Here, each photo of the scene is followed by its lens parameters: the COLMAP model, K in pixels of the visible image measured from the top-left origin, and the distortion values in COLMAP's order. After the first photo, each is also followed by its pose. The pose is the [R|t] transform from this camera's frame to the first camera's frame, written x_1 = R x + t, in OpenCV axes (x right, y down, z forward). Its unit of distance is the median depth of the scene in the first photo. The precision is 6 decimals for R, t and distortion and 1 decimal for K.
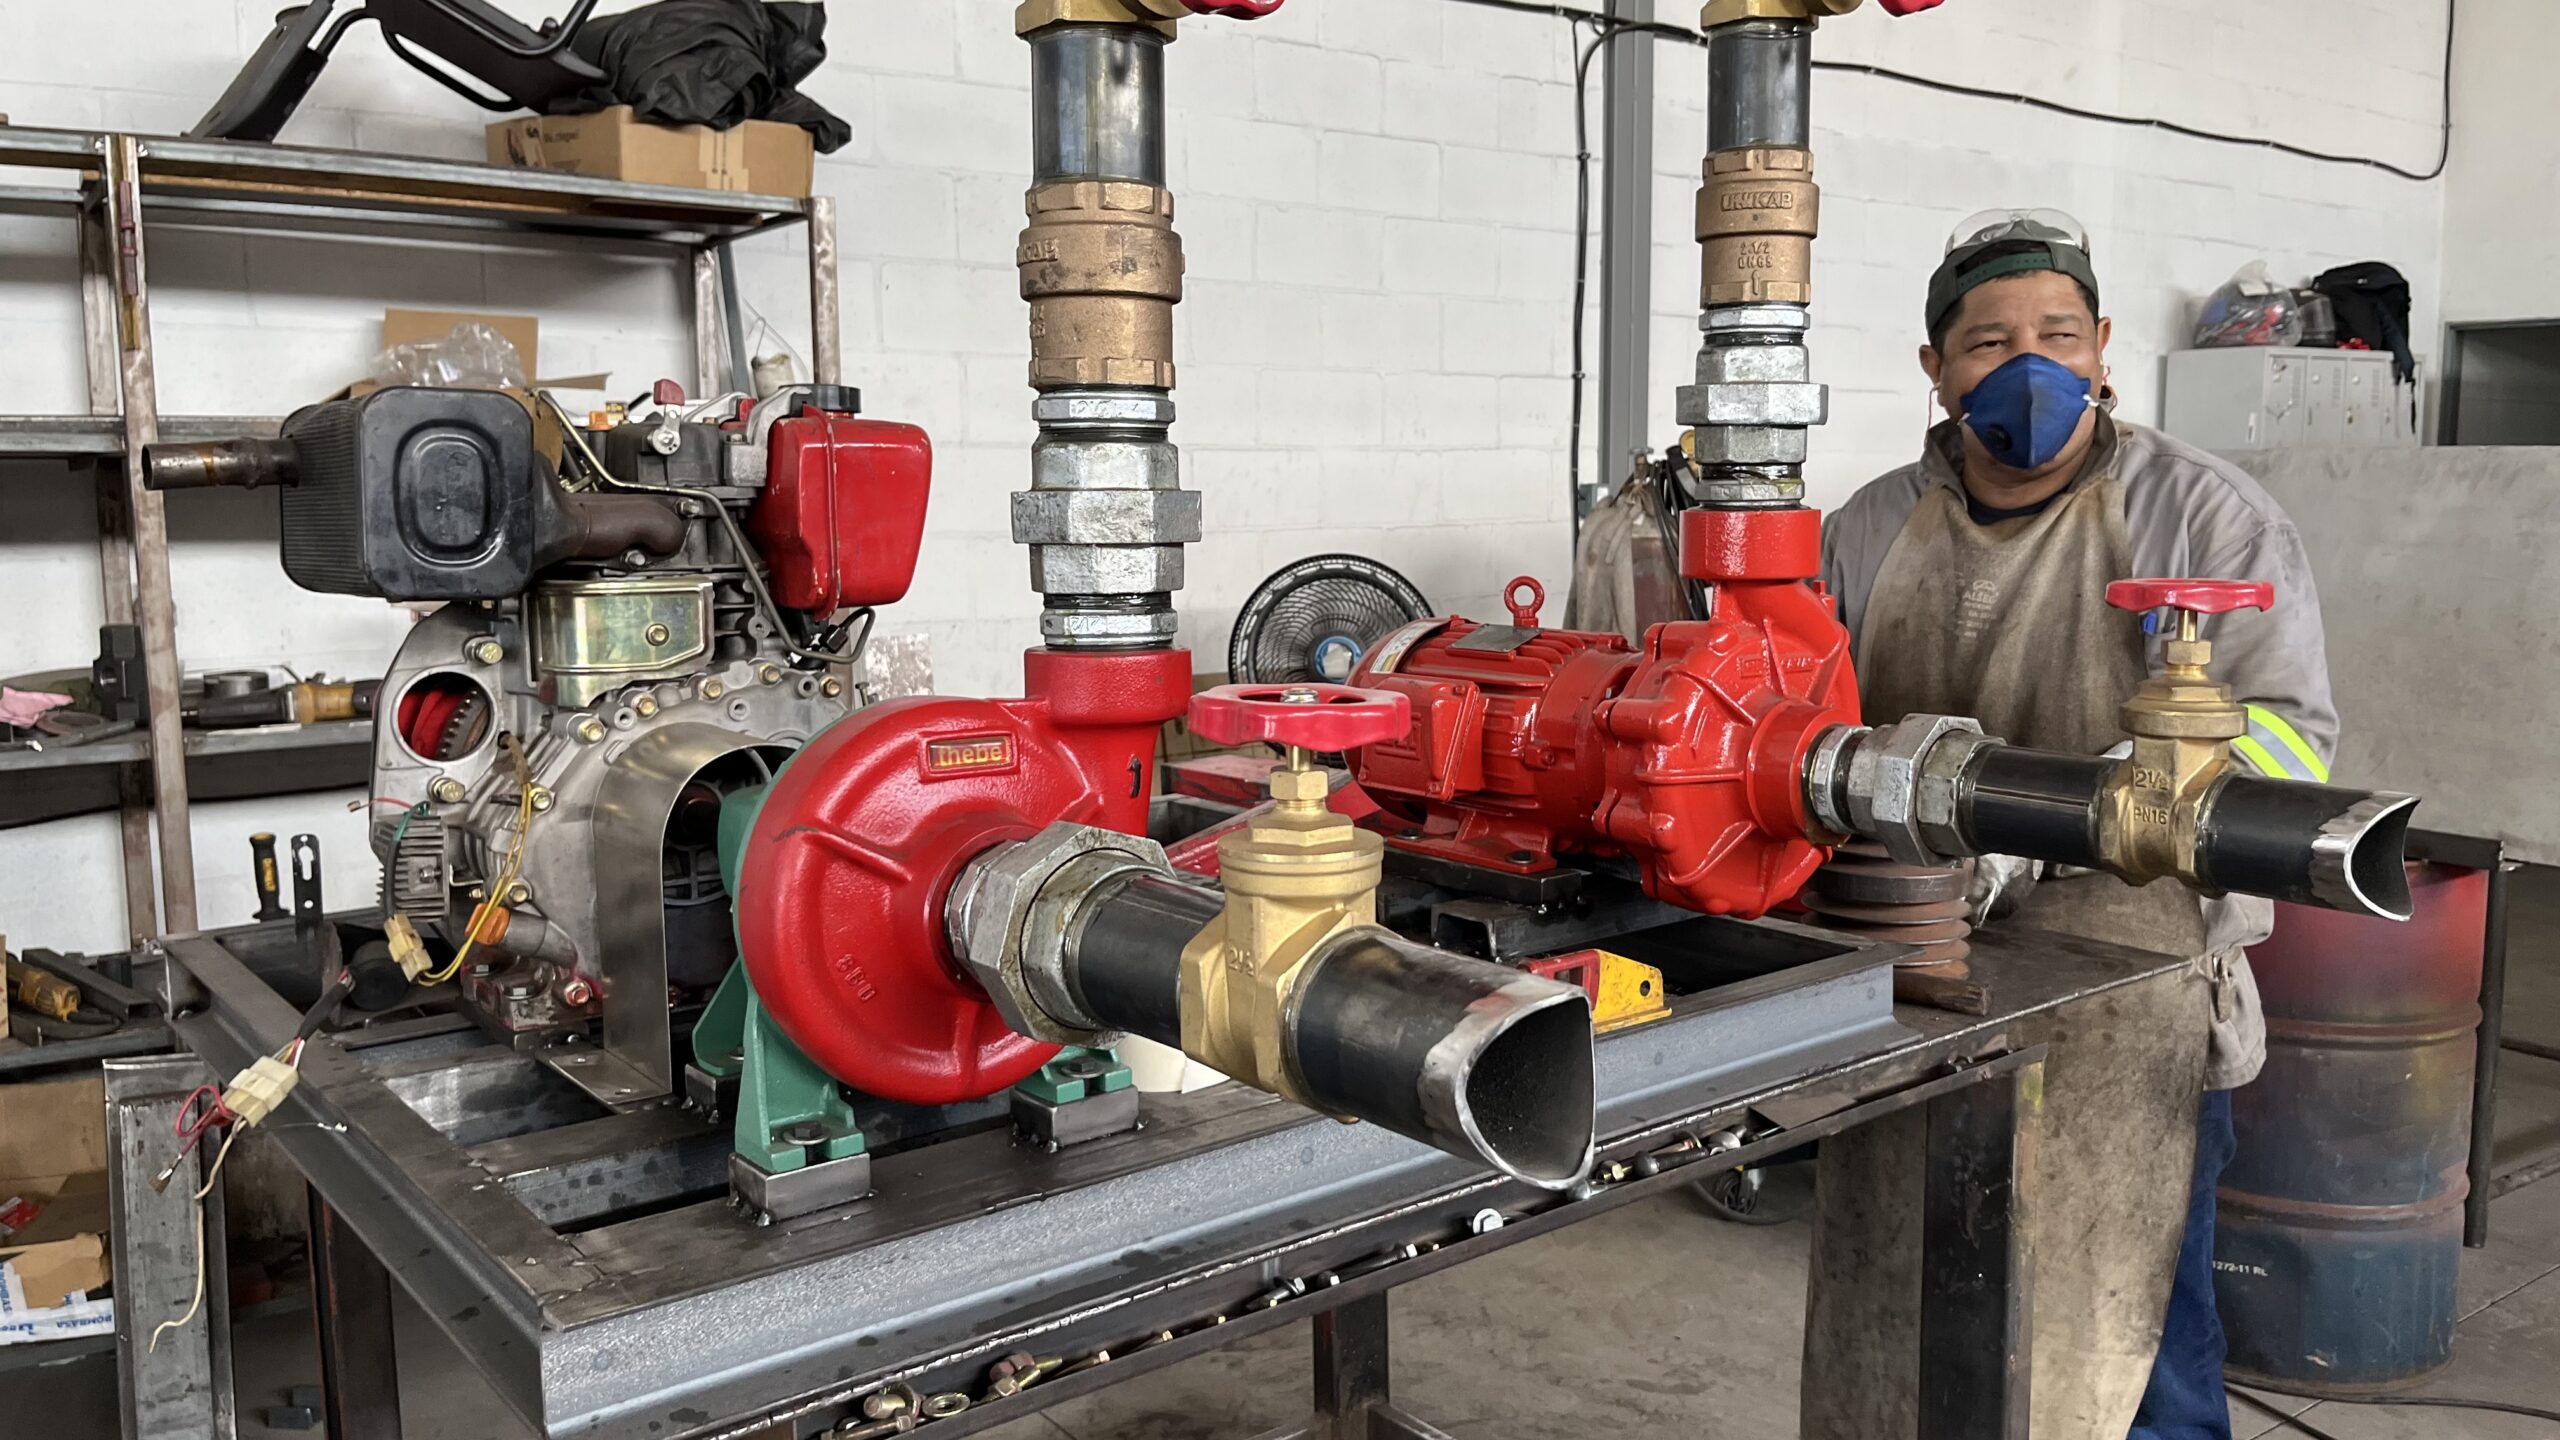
lens RADIAL K [[1930.7, 0, 1293.2], [0, 1930.7, 705.6], [0, 0, 1]] dist [0.033407, -0.030656]
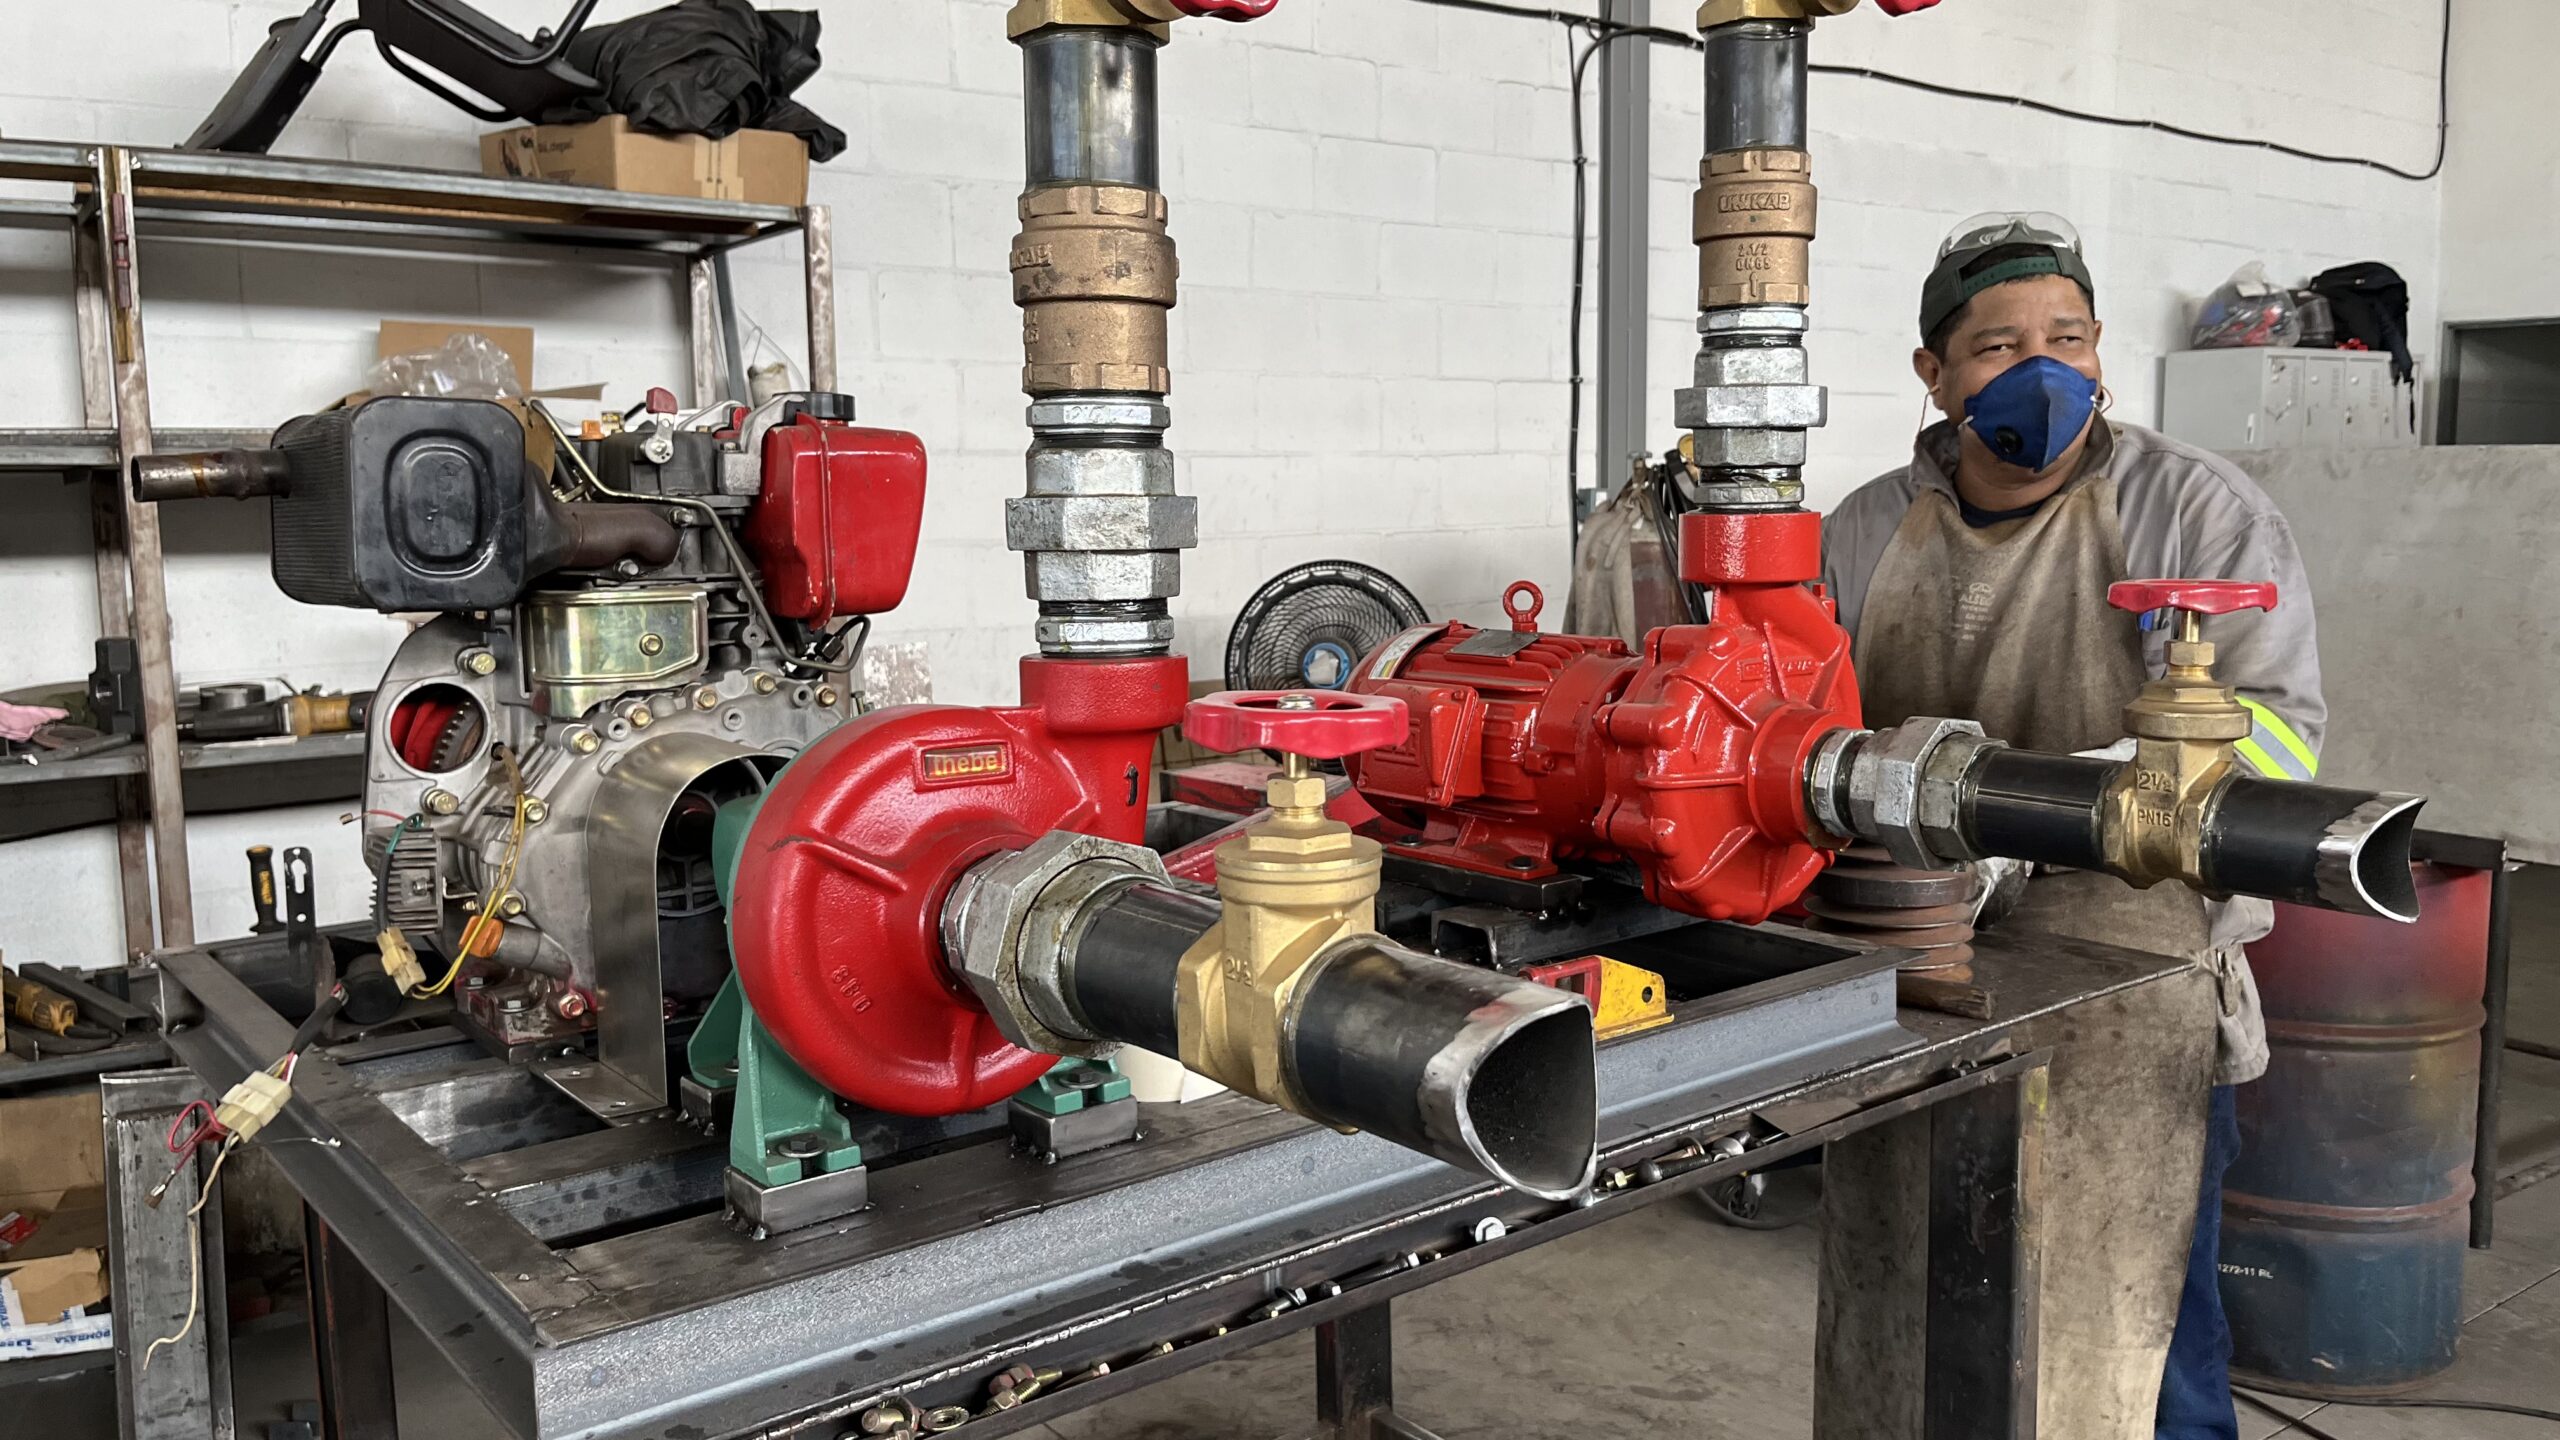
lens RADIAL K [[1930.7, 0, 1293.8], [0, 1930.7, 708.0], [0, 0, 1]] dist [0.033407, -0.030656]
pose [[0.999983, -0.005783, 0.000333, 0.000934], [0.005784, 0.999981, -0.002182, 0.000072], [-0.000321, 0.002184, 0.999998, 0.005561]]
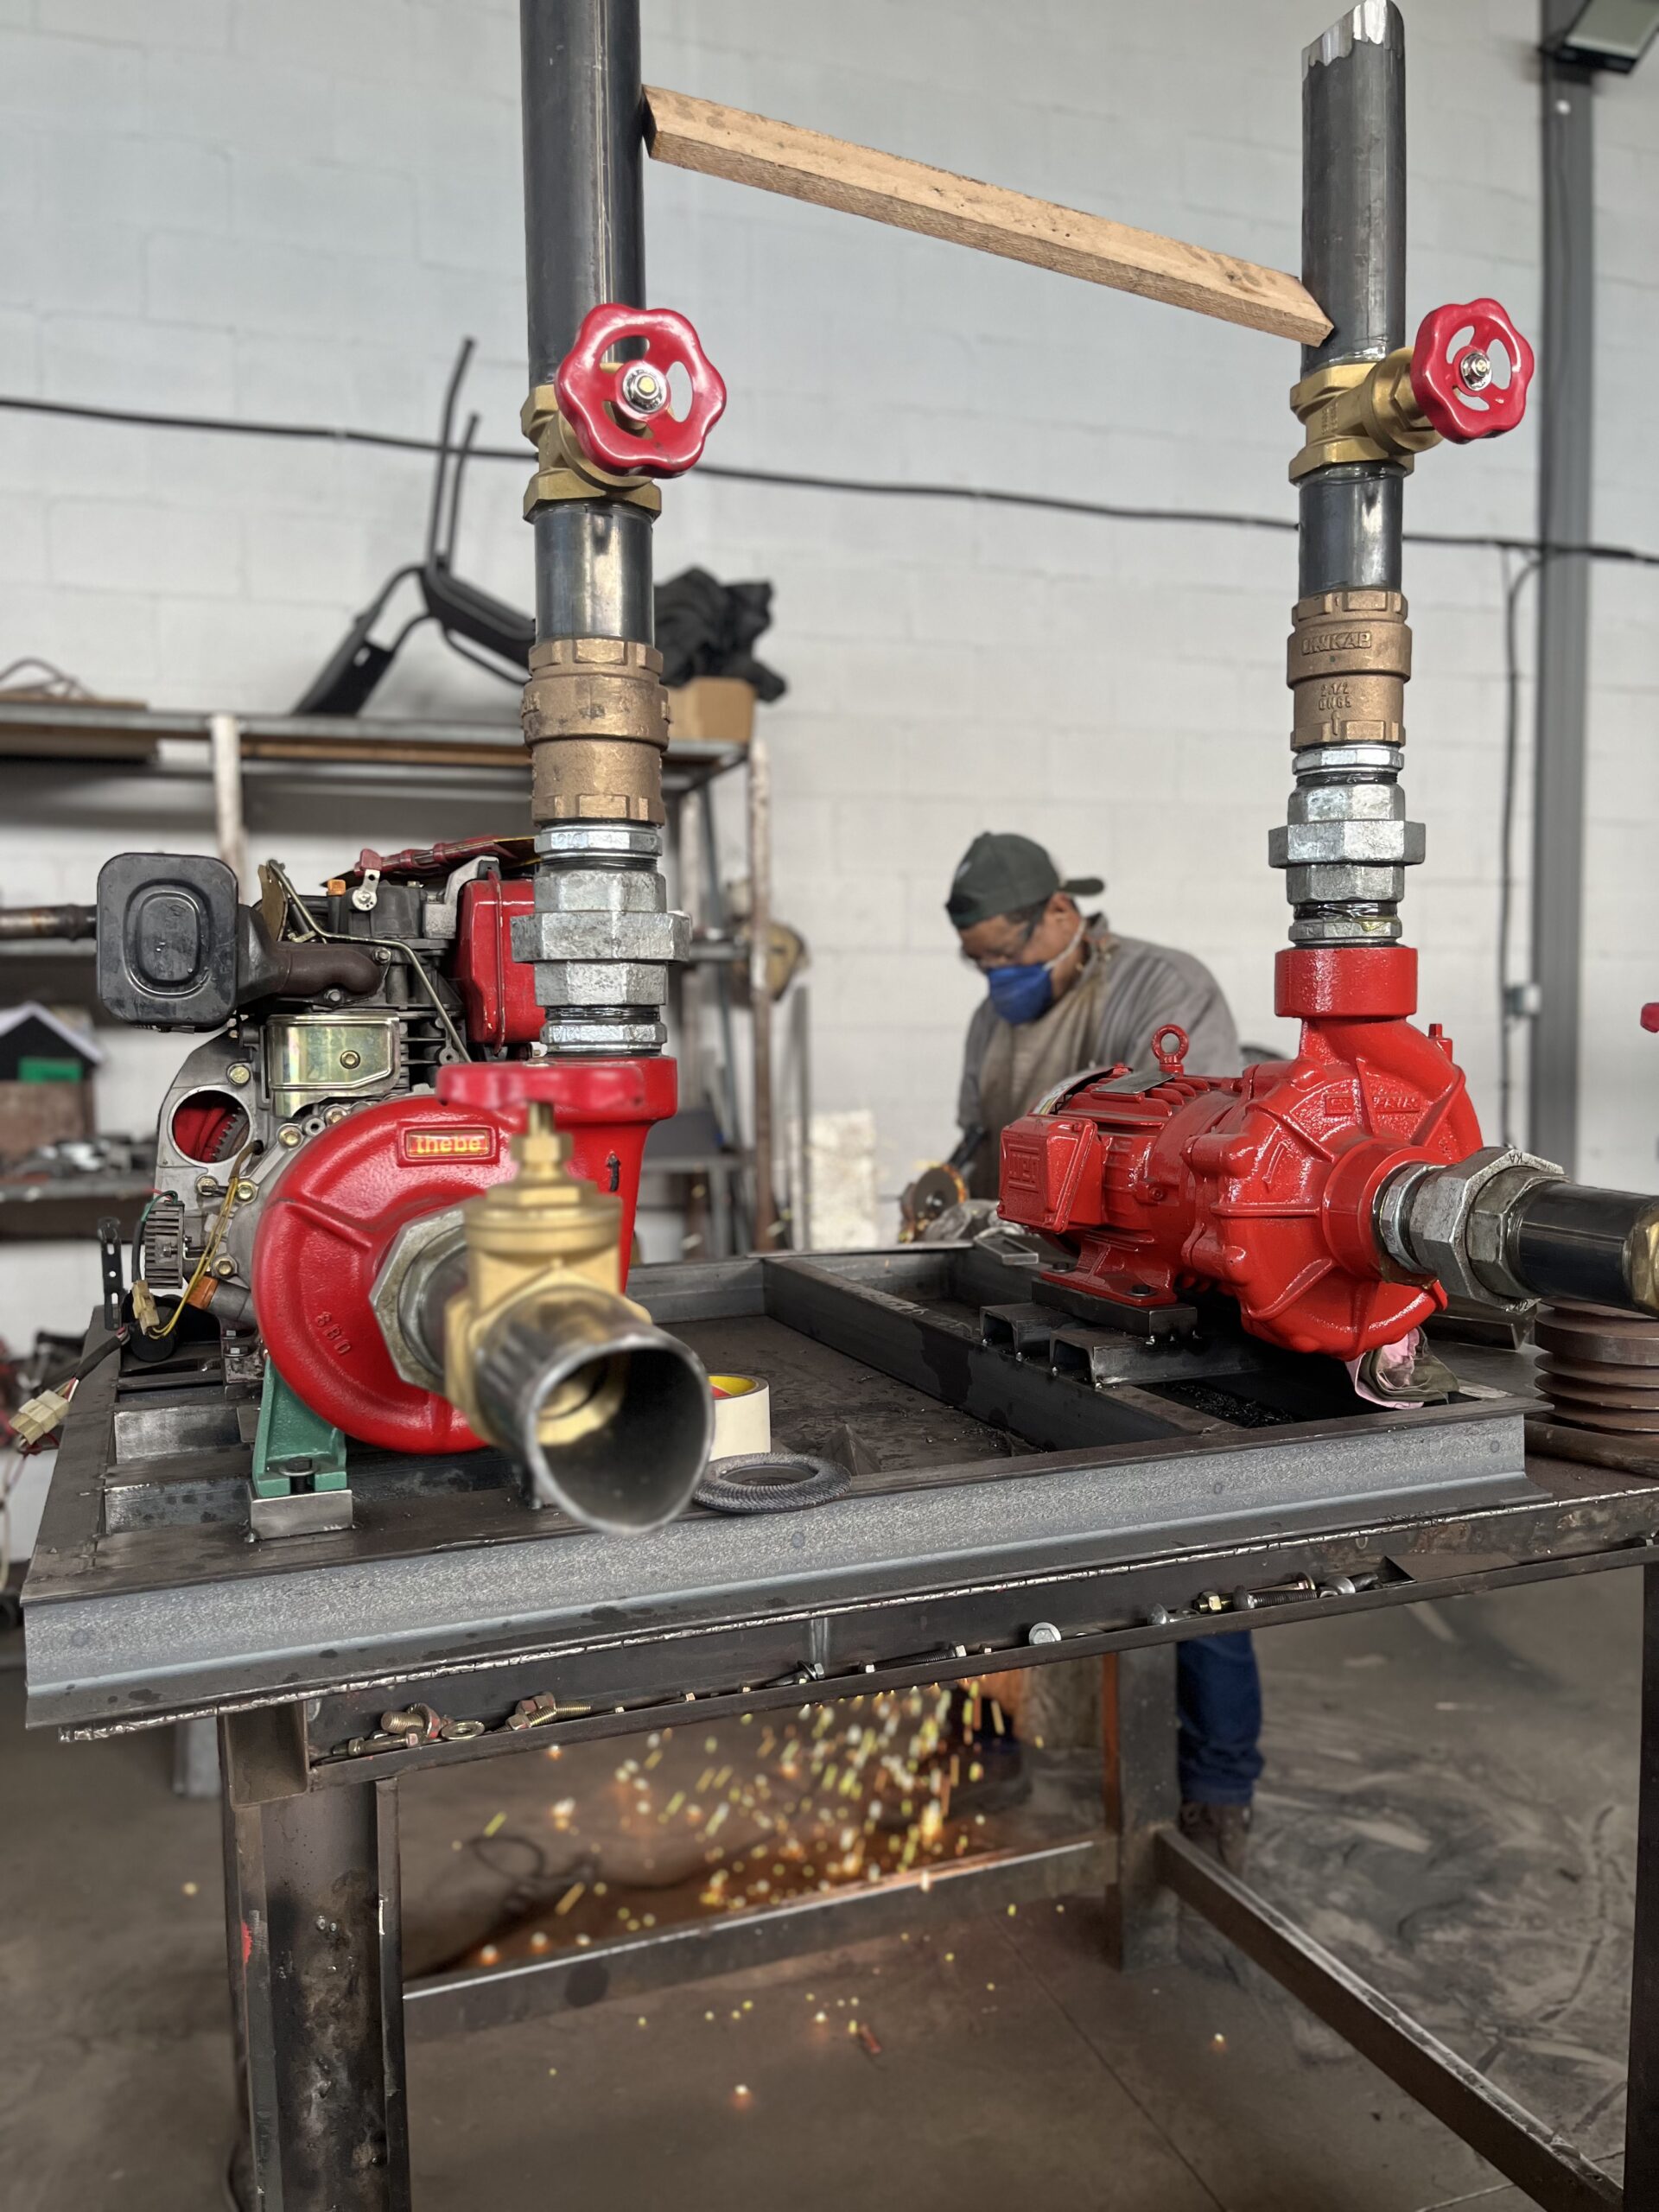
lens RADIAL K [[1665.6, 0, 809.3], [0, 1665.6, 1122.3], [0, 0, 1]] dist [0.054806, -0.081931]
pose [[0.953731, 0.017298, -0.300162, 0.245009], [-0.030898, 0.998697, -0.040621, 0.034140], [0.299068, 0.048016, 0.953023, 0.095080]]
